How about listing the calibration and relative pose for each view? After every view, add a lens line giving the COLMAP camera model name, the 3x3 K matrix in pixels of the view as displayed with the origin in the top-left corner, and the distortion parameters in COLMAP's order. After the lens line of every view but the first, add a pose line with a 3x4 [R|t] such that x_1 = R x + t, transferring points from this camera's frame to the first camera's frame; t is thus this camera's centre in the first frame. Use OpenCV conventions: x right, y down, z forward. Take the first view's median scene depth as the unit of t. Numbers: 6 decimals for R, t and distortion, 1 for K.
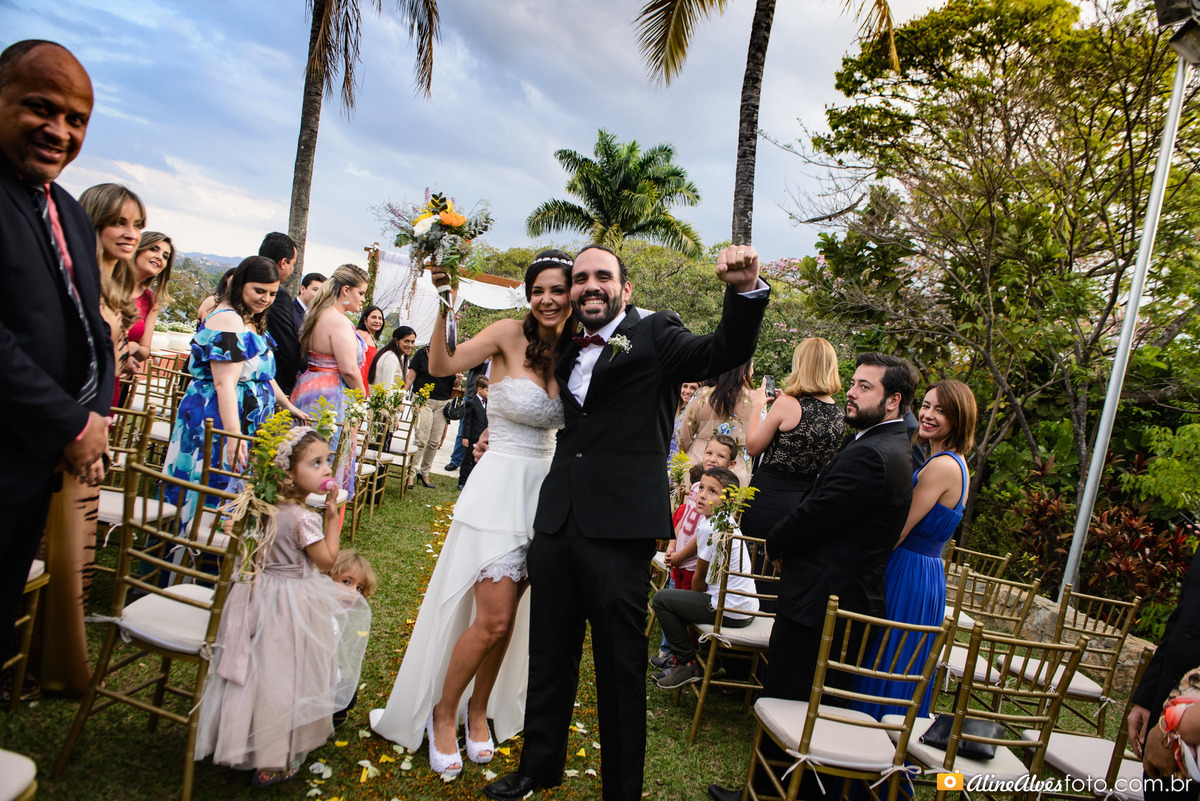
lens RADIAL K [[809.7, 0, 600.0], [0, 809.7, 400.5], [0, 0, 1]] dist [-0.078551, -0.035924]
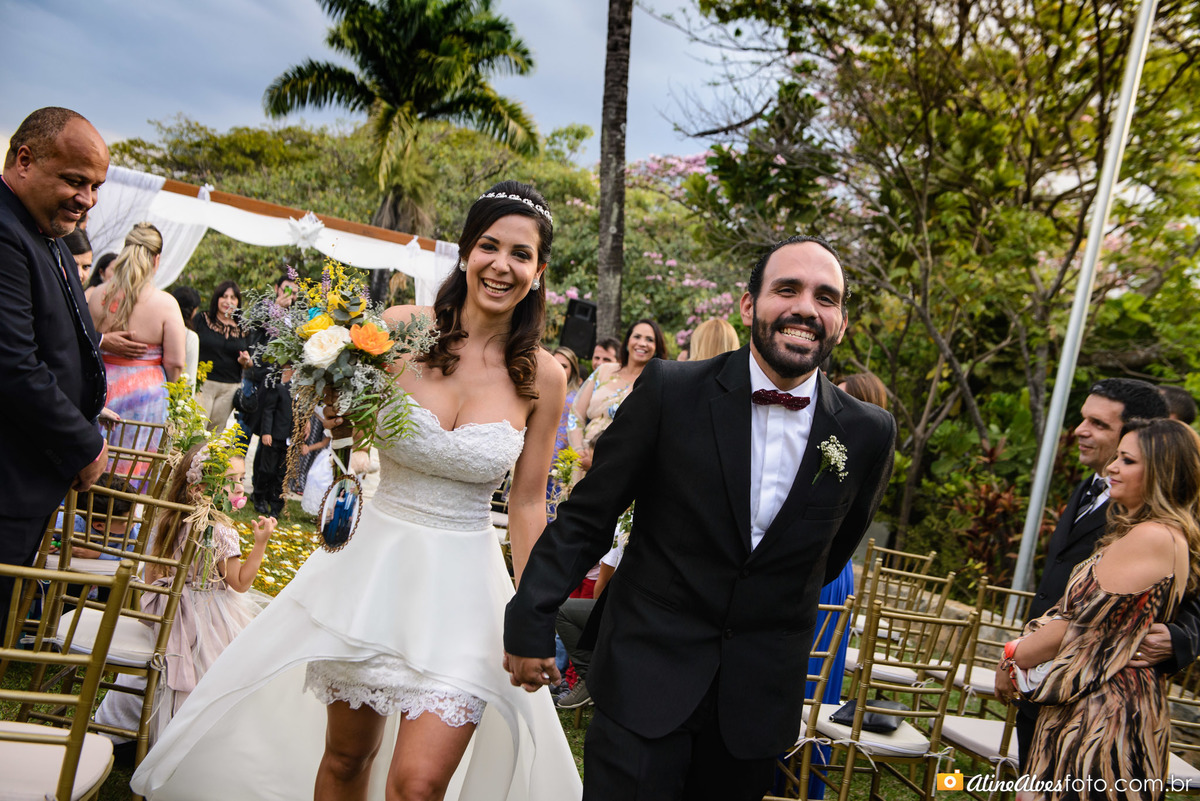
lens RADIAL K [[1316.5, 0, 600.3], [0, 1316.5, 434.6], [0, 0, 1]] dist [0.000674, -0.700167]
pose [[0.981982, -0.025965, 0.187182, -0.061897], [0.014441, 0.997930, 0.062670, -0.018375], [-0.188421, -0.058838, 0.980324, -0.188251]]
